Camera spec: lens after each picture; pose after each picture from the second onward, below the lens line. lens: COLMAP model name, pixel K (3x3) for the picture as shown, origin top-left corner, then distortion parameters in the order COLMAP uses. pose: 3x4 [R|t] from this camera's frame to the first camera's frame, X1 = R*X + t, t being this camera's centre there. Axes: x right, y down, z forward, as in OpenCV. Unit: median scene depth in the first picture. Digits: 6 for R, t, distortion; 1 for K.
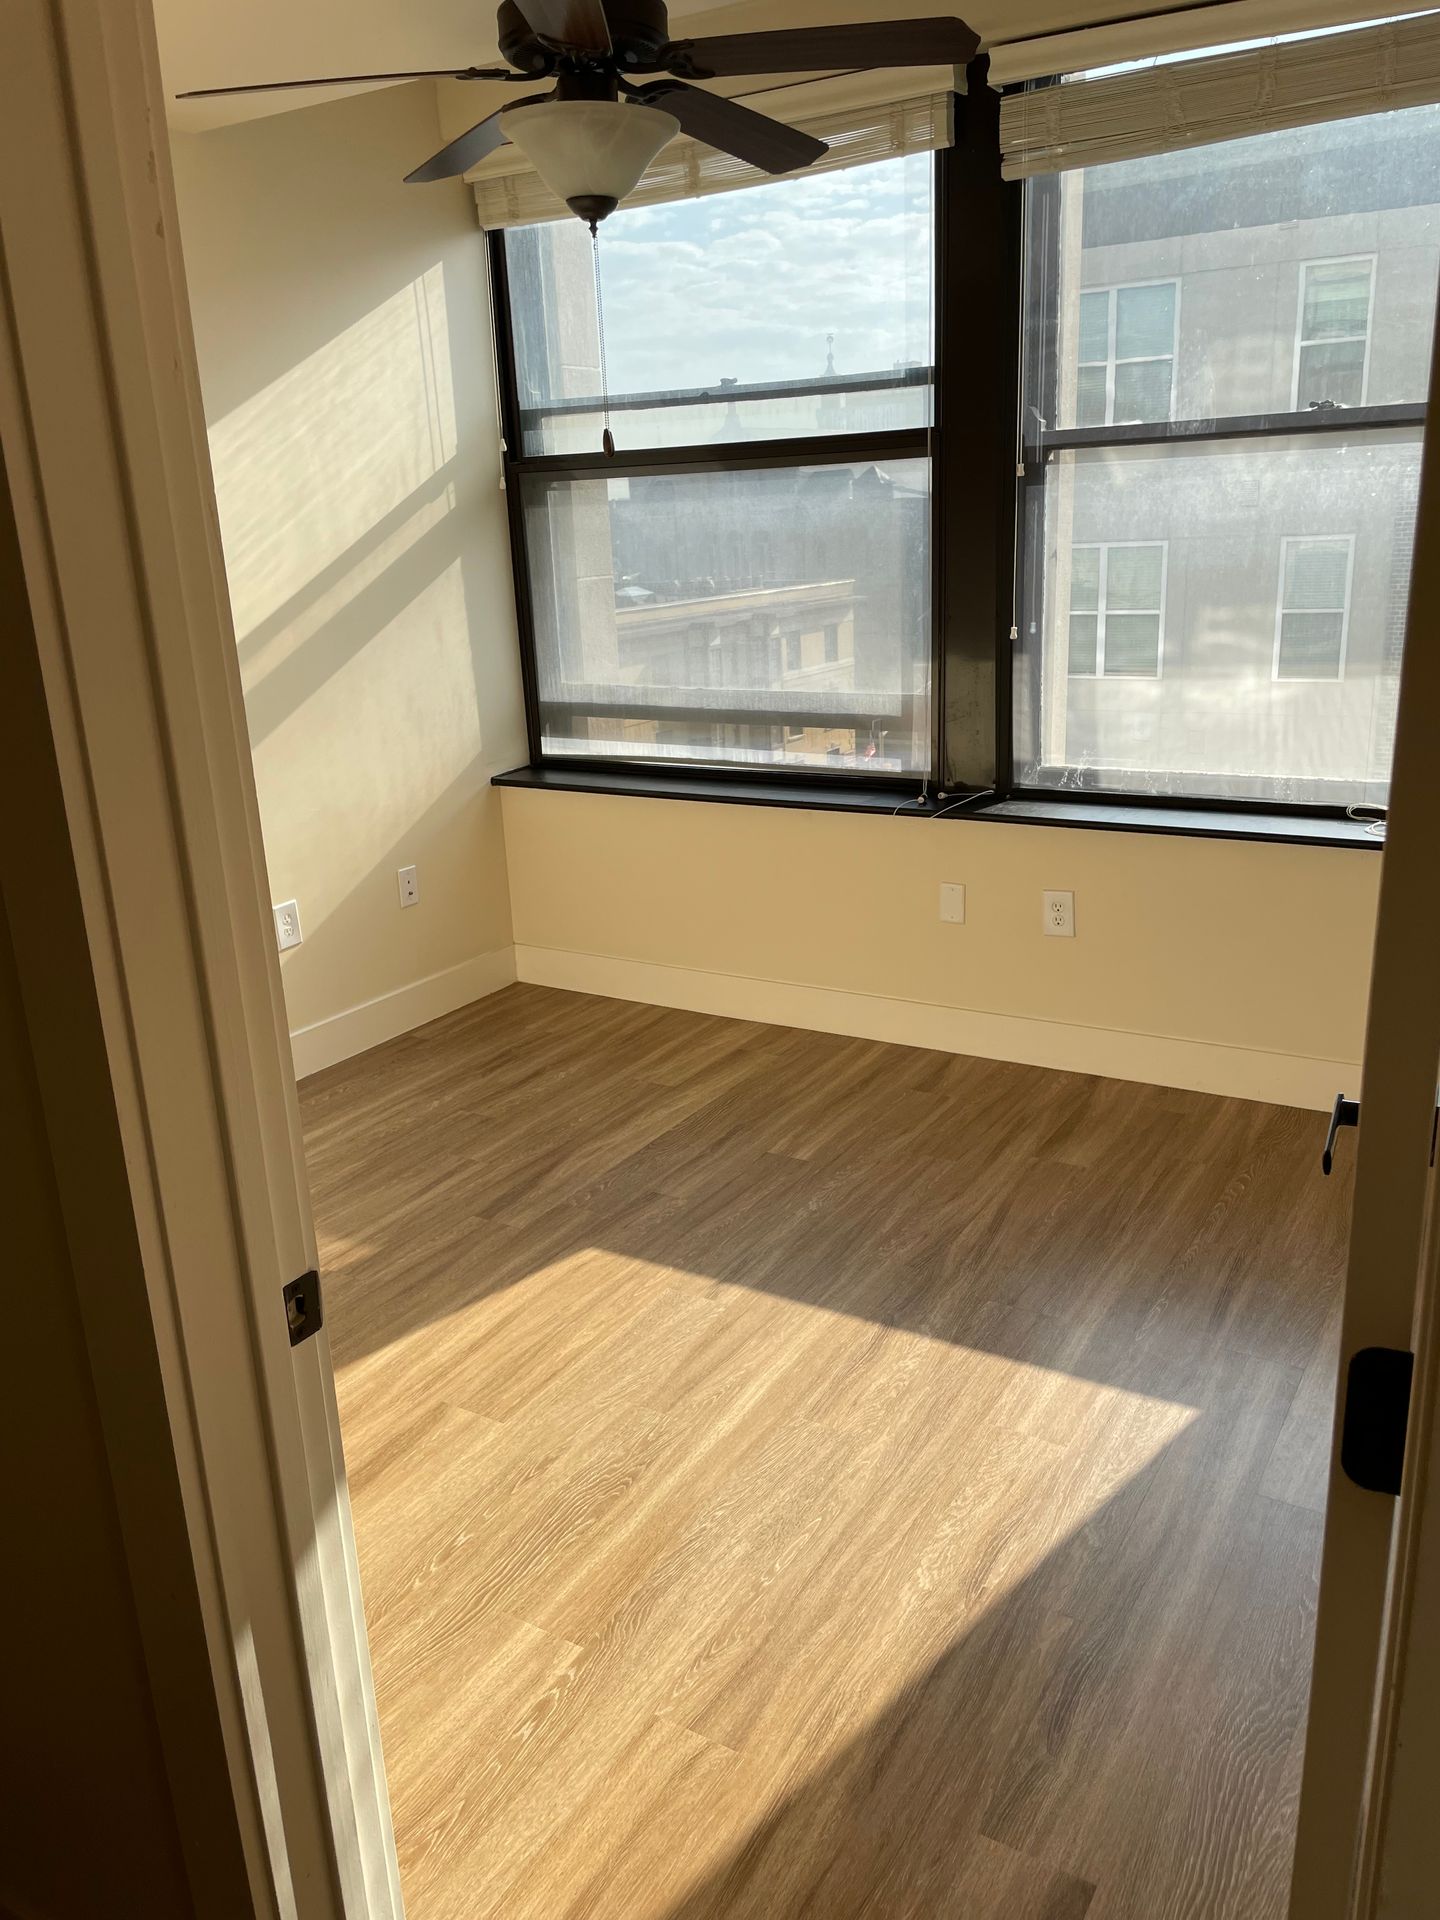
lens RADIAL K [[1450.5, 0, 734.2], [0, 1450.5, 945.8], [0, 0, 1]] dist [0.080475, -0.104854]
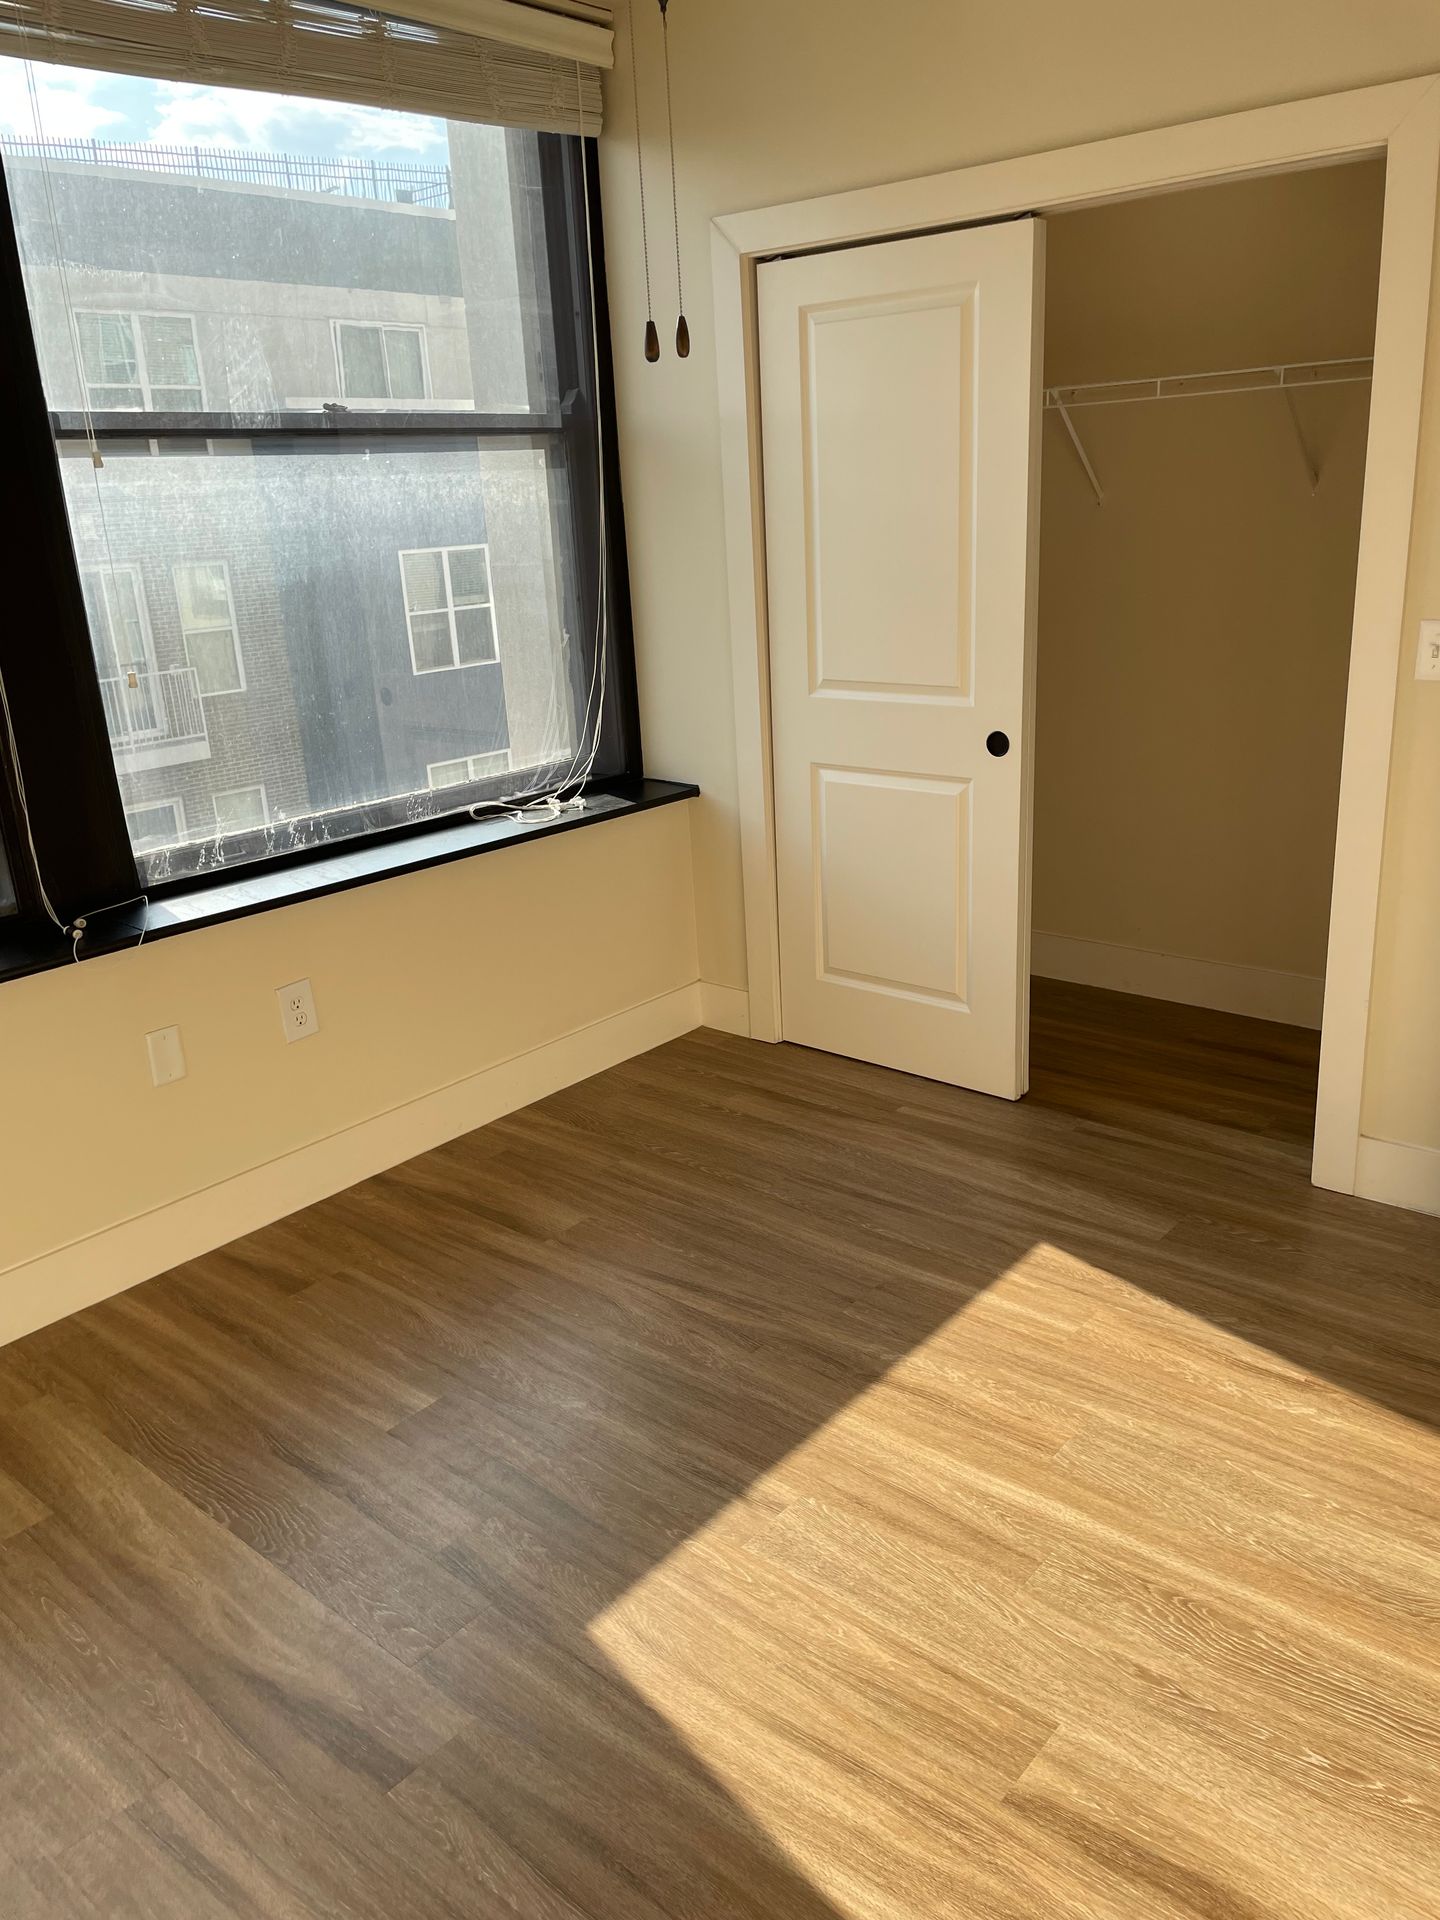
lens RADIAL K [[1450.5, 0, 734.2], [0, 1450.5, 945.8], [0, 0, 1]] dist [0.080475, -0.104854]
pose [[0.165354, -0.263909, 0.950269, -0.694784], [0.325528, 0.924137, 0.200007, -0.194352], [-0.930962, 0.276267, 0.238719, 0.801326]]
